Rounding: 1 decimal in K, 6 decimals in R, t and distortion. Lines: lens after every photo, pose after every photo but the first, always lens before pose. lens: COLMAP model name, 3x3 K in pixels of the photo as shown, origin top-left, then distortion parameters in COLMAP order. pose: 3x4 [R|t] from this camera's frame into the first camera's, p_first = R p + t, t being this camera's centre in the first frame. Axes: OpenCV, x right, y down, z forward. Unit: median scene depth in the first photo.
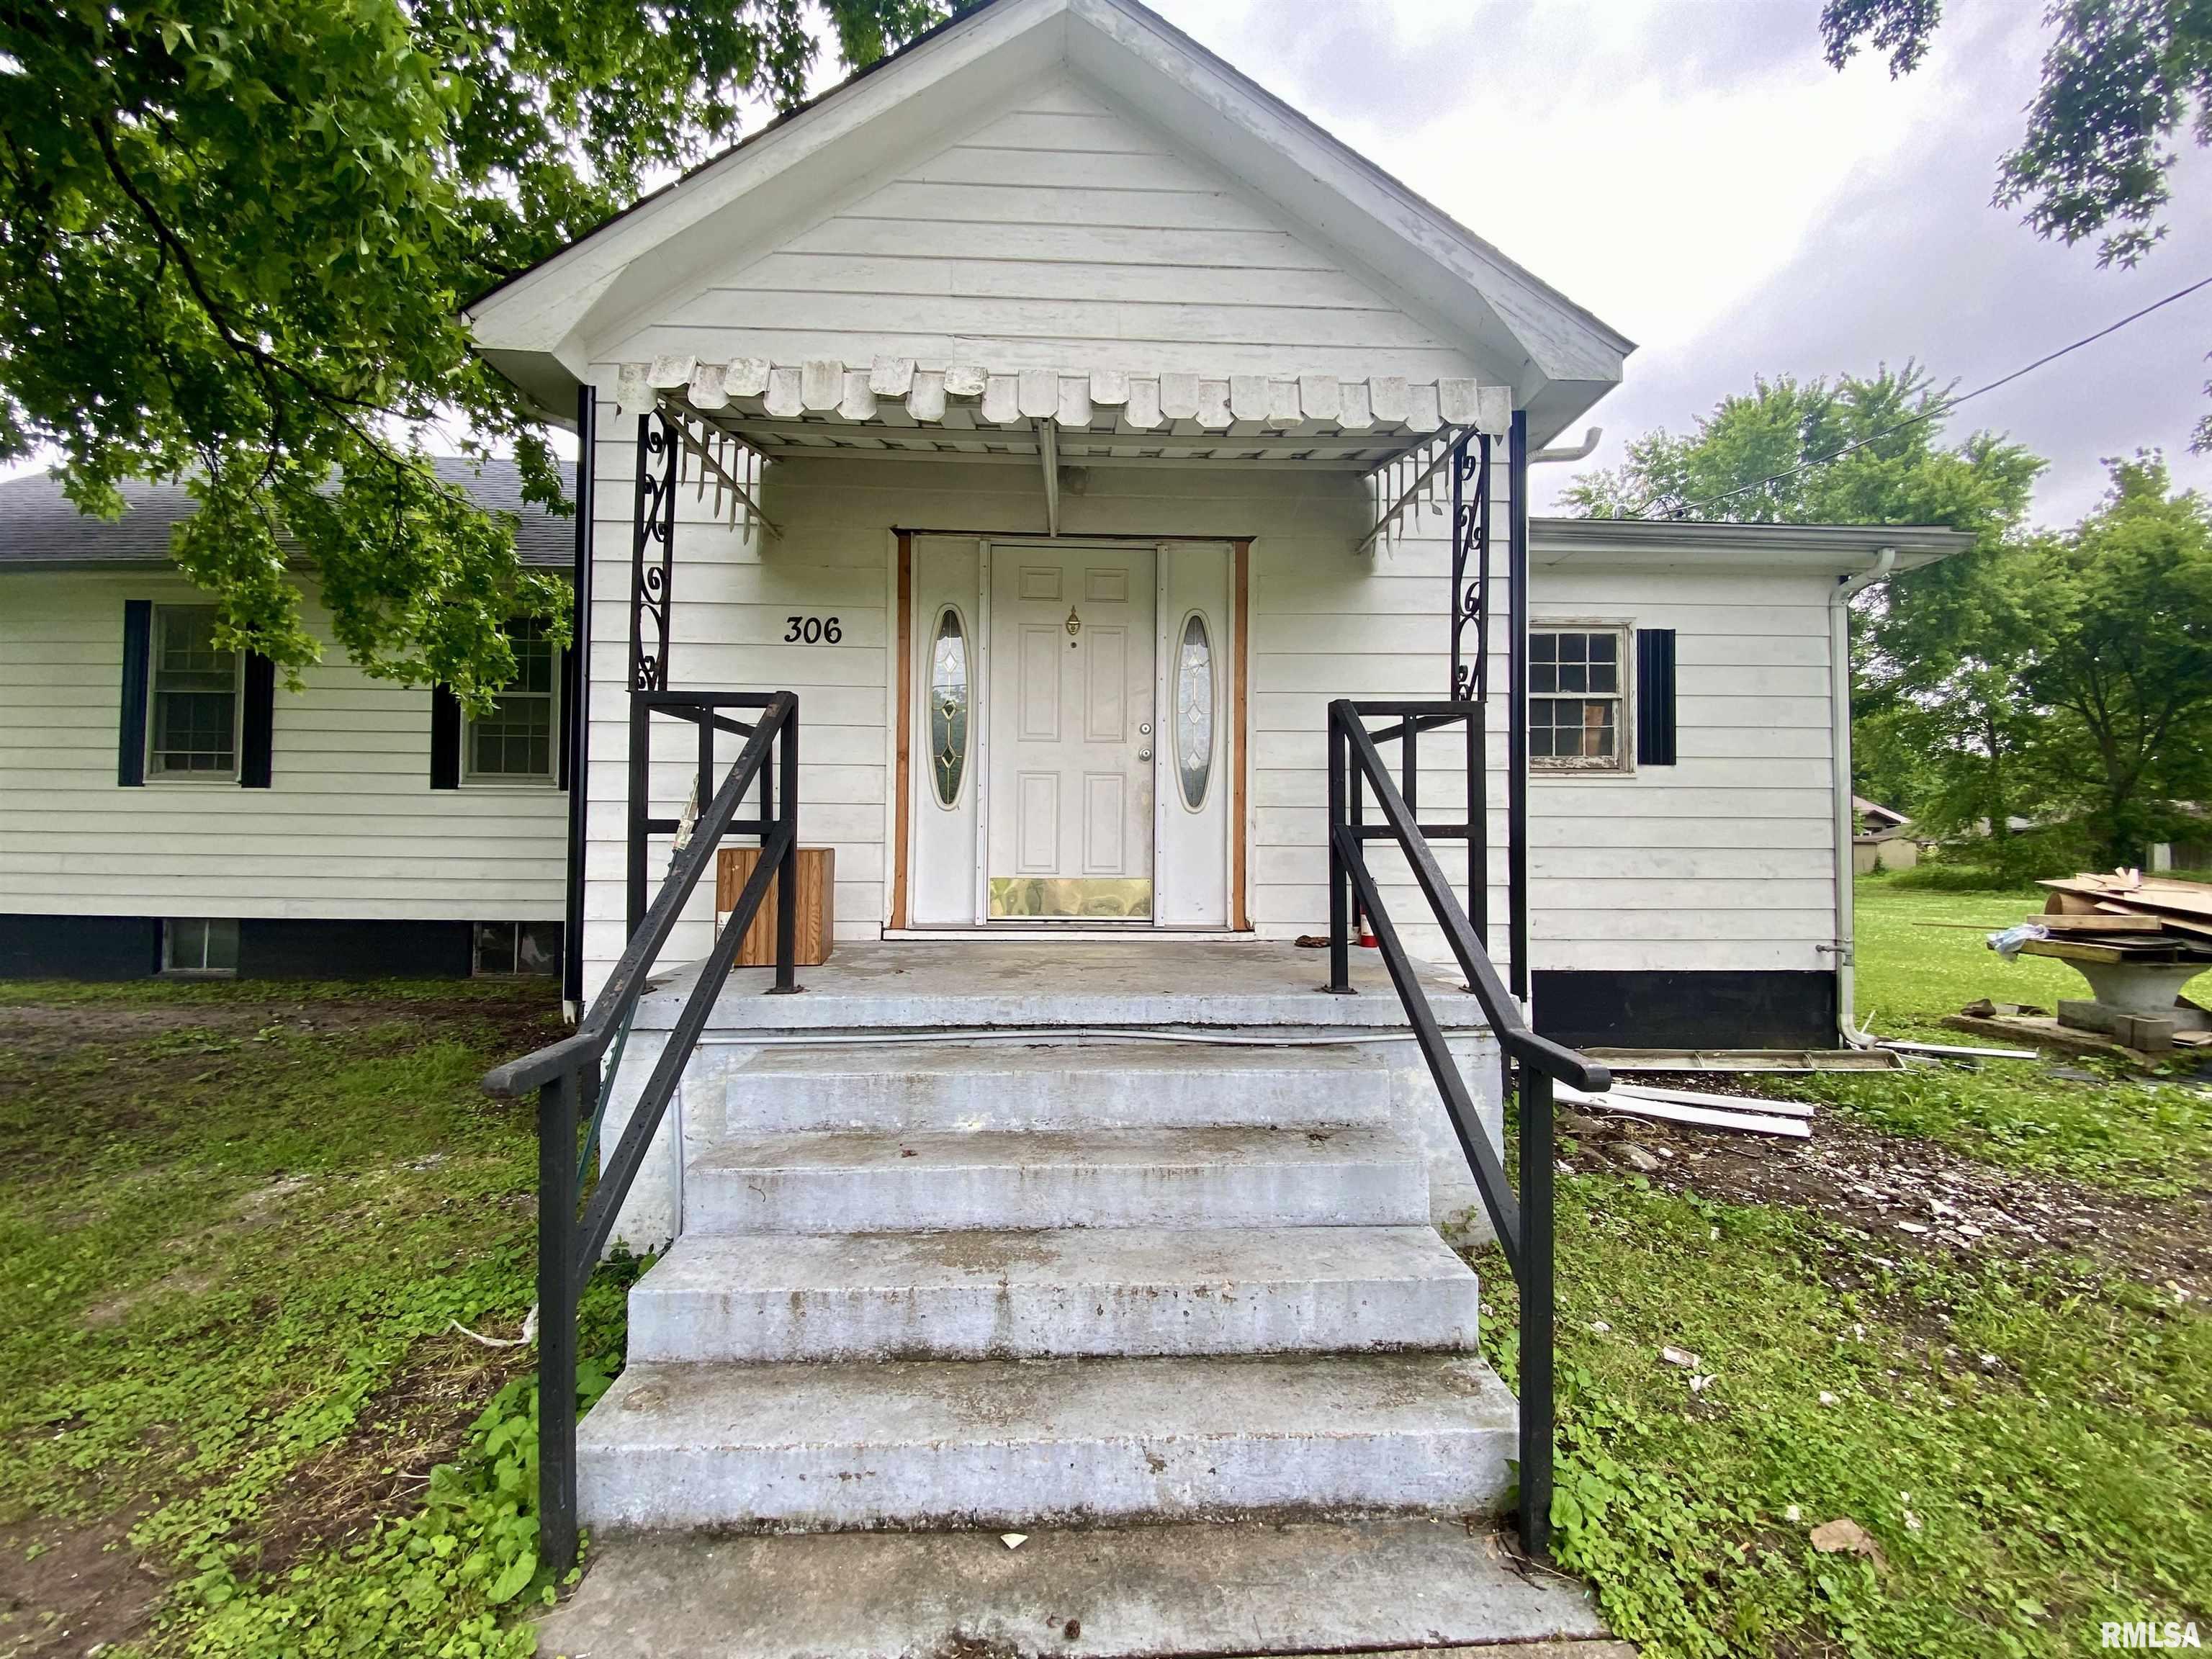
lens RADIAL K [[878.8, 0, 1098.5], [0, 878.8, 839.5], [0, 0, 1]] dist [0.037761, -0.027742]
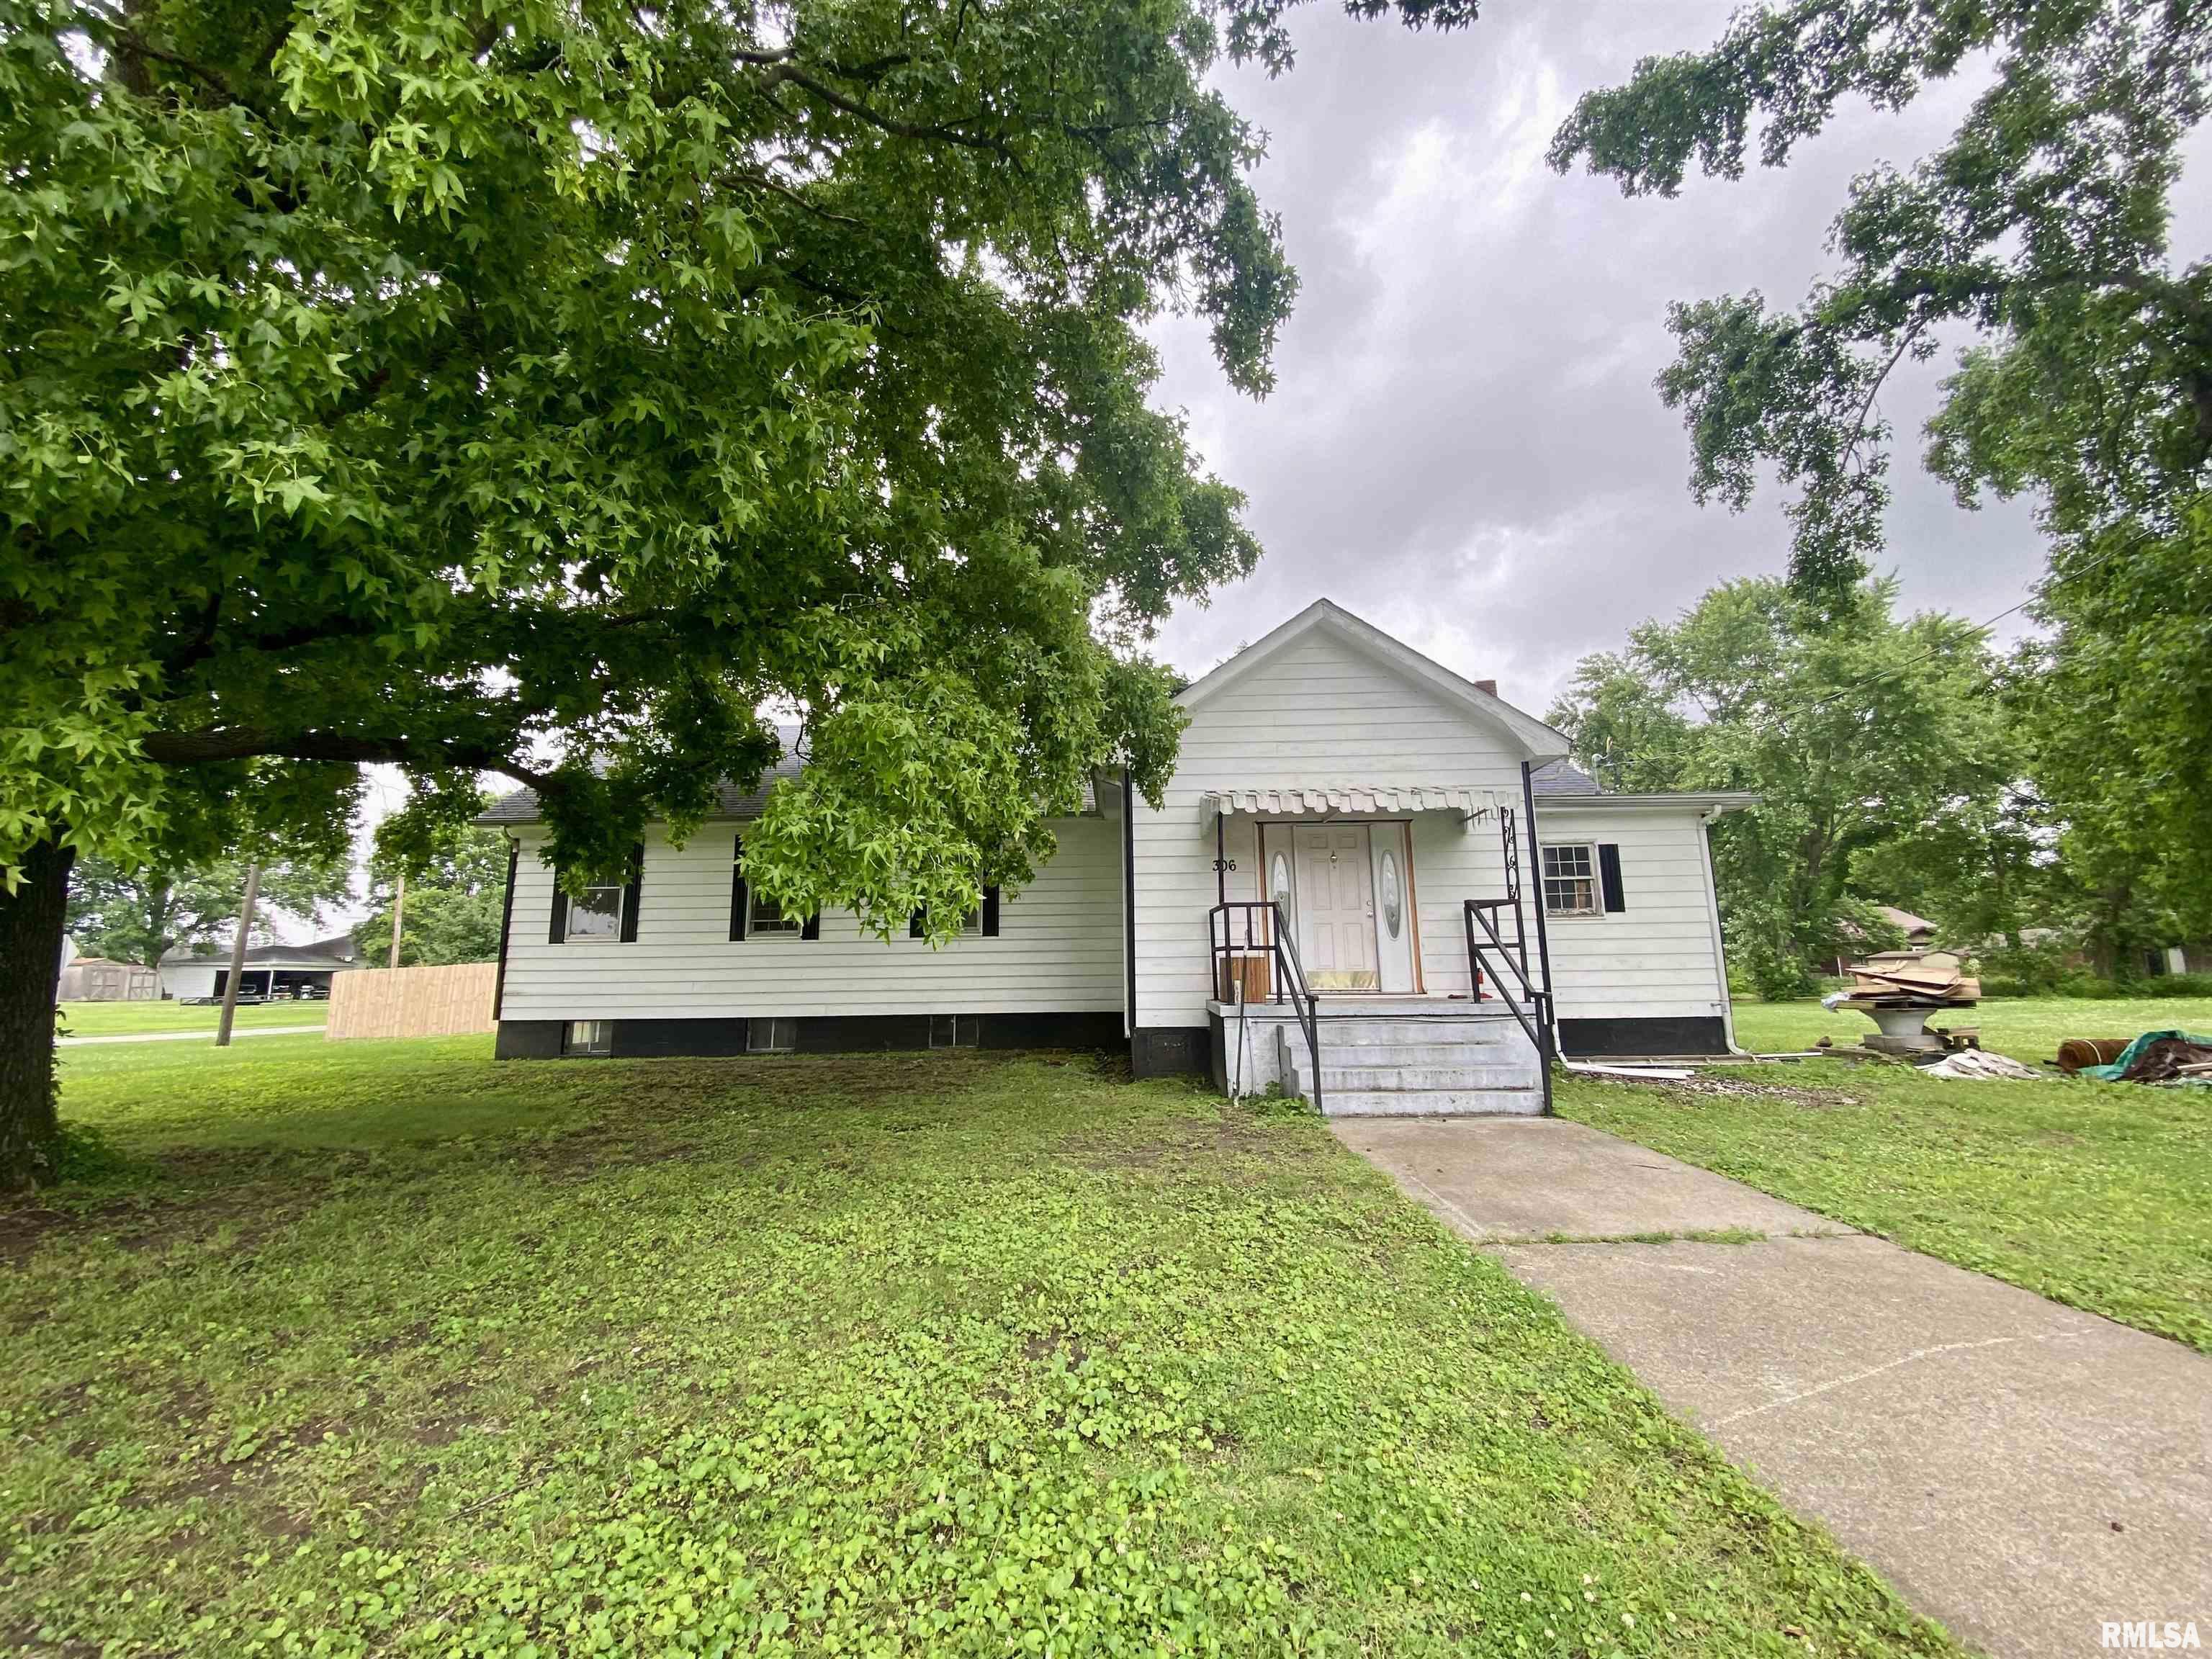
lens RADIAL K [[878.8, 0, 1098.5], [0, 878.8, 839.5], [0, 0, 1]] dist [0.037761, -0.027742]
pose [[0.998374, -0.030454, -0.048195, -0.414425], [0.022803, 0.988116, -0.152009, 0.029690], [0.052252, 0.150663, 0.987203, -1.021293]]
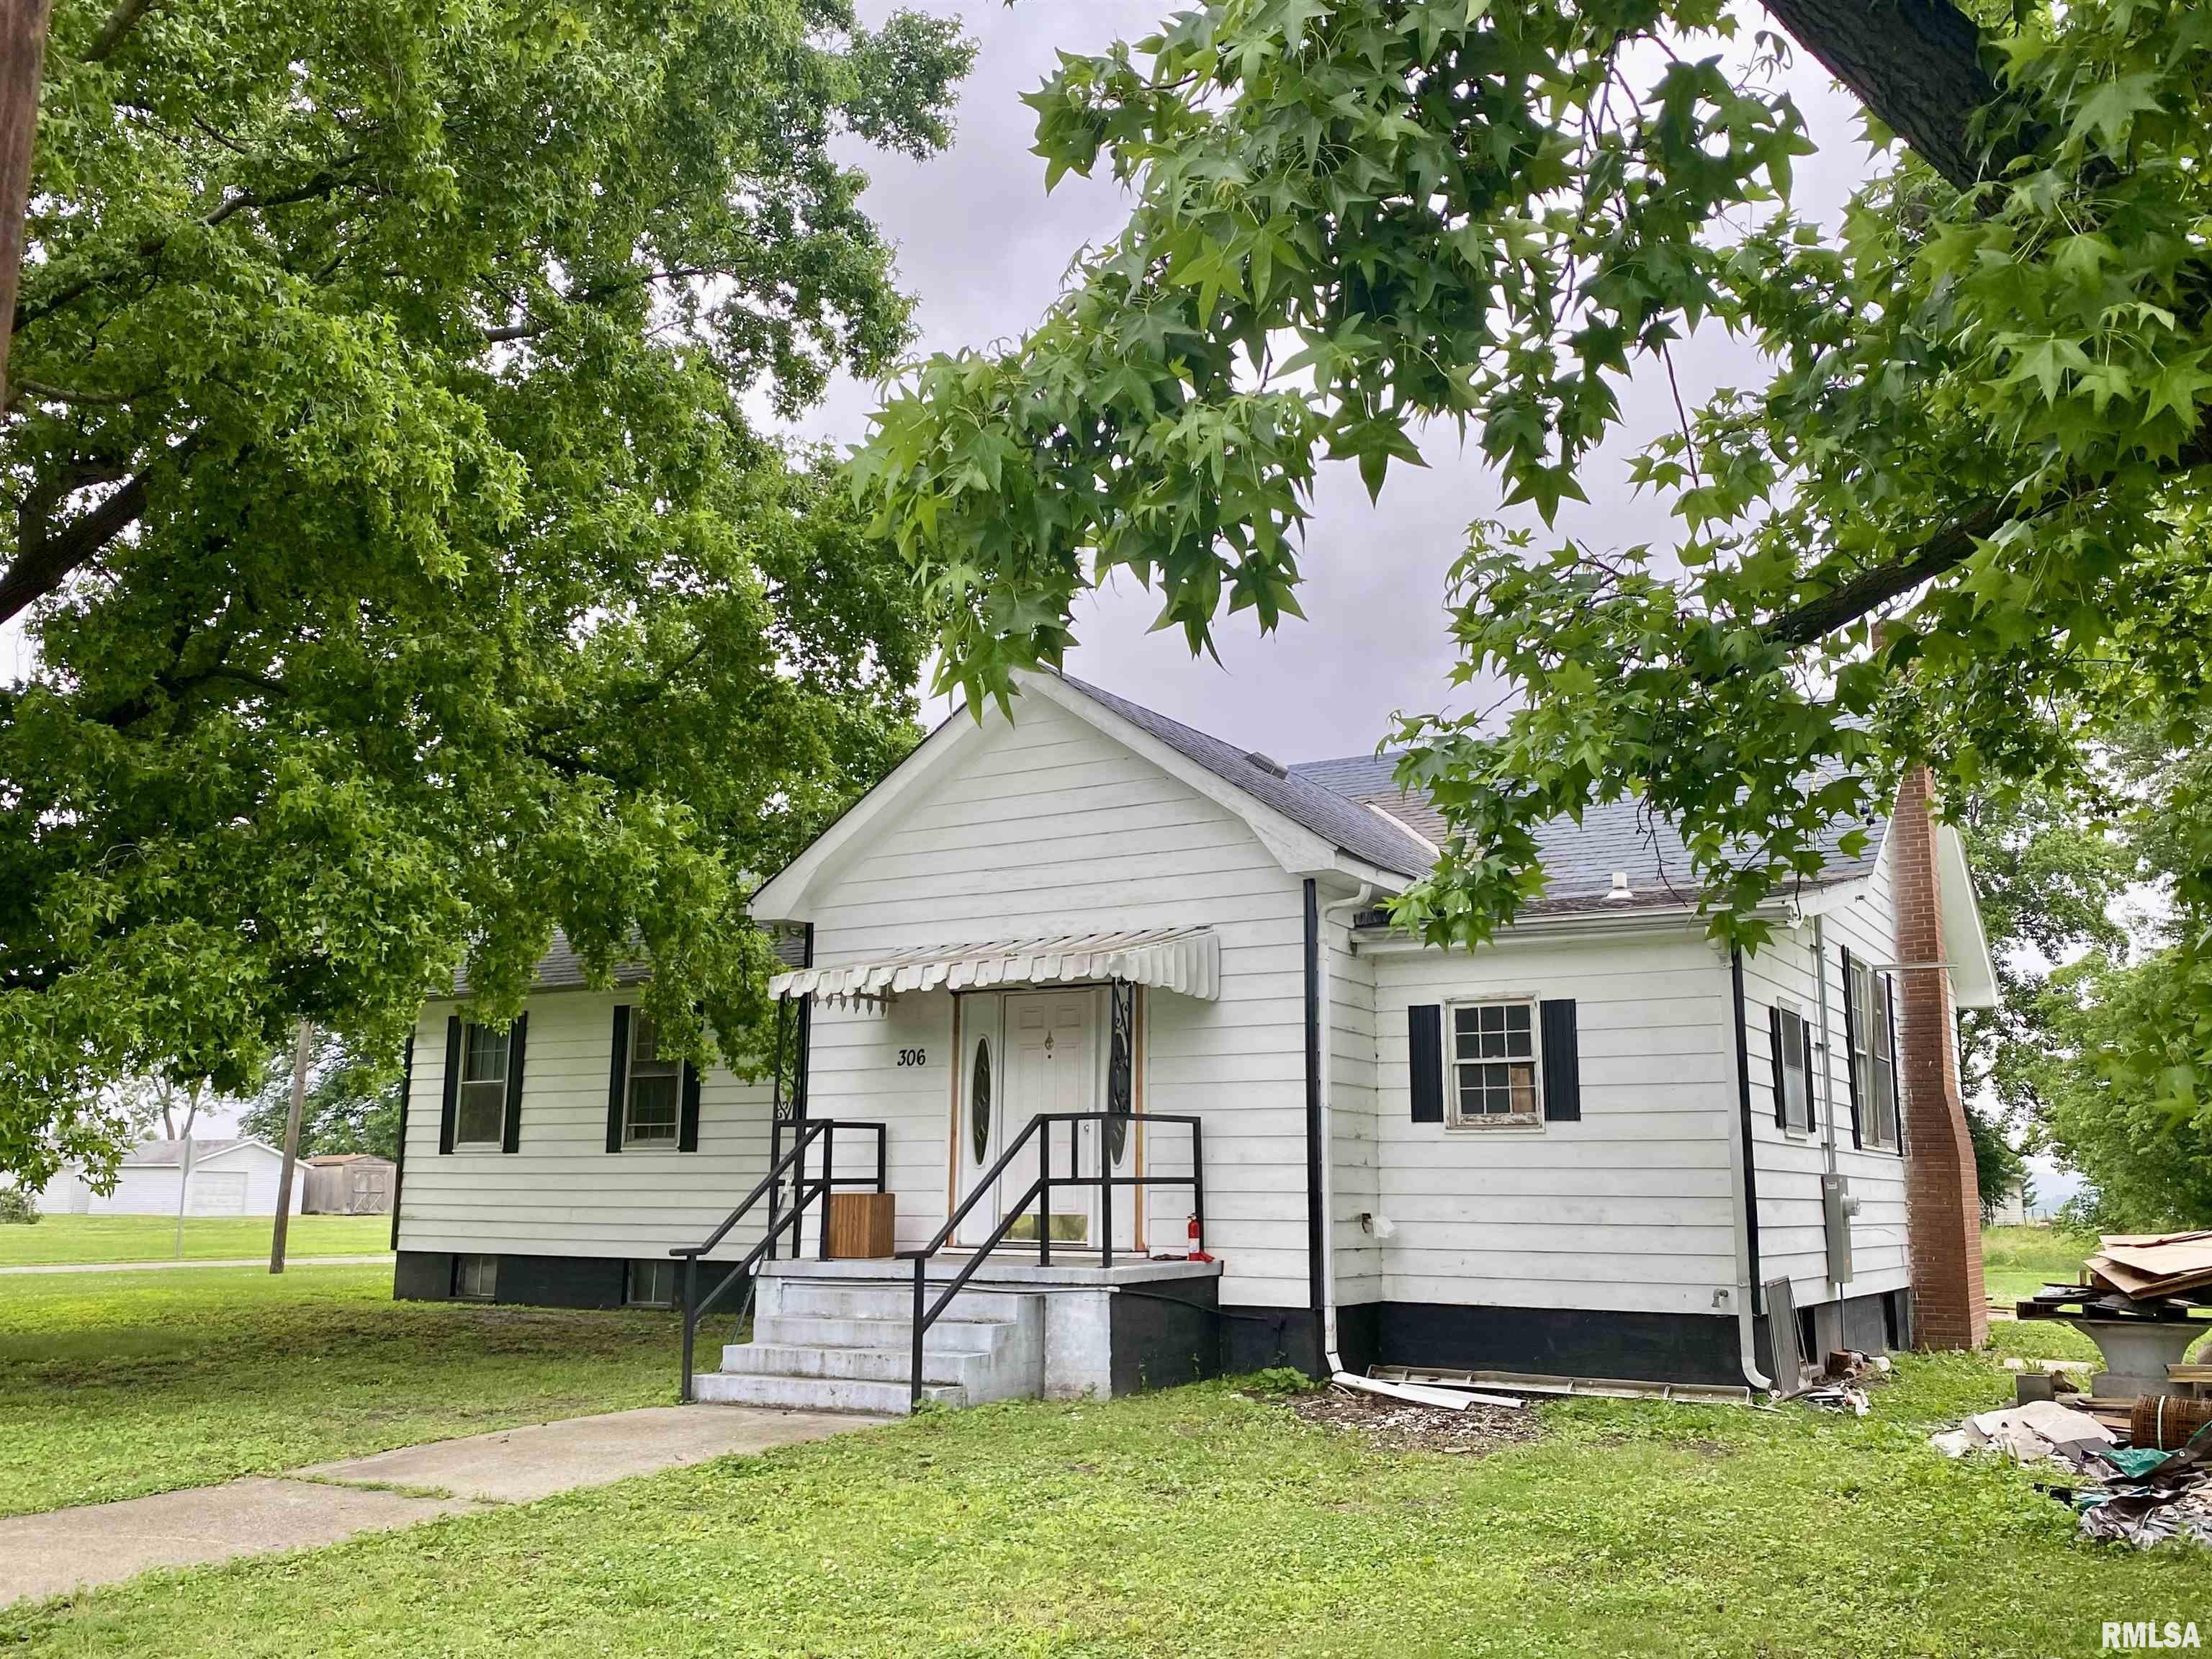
lens RADIAL K [[1846.6, 0, 1105.1], [0, 1846.6, 974.1], [0, 0, 1]] dist [0.111955, 0.000756]
pose [[0.835238, -0.069290, -0.545506, 1.427648], [0.004446, 0.992848, -0.119303, 0.009074], [0.549871, 0.097221, 0.829572, -1.256519]]
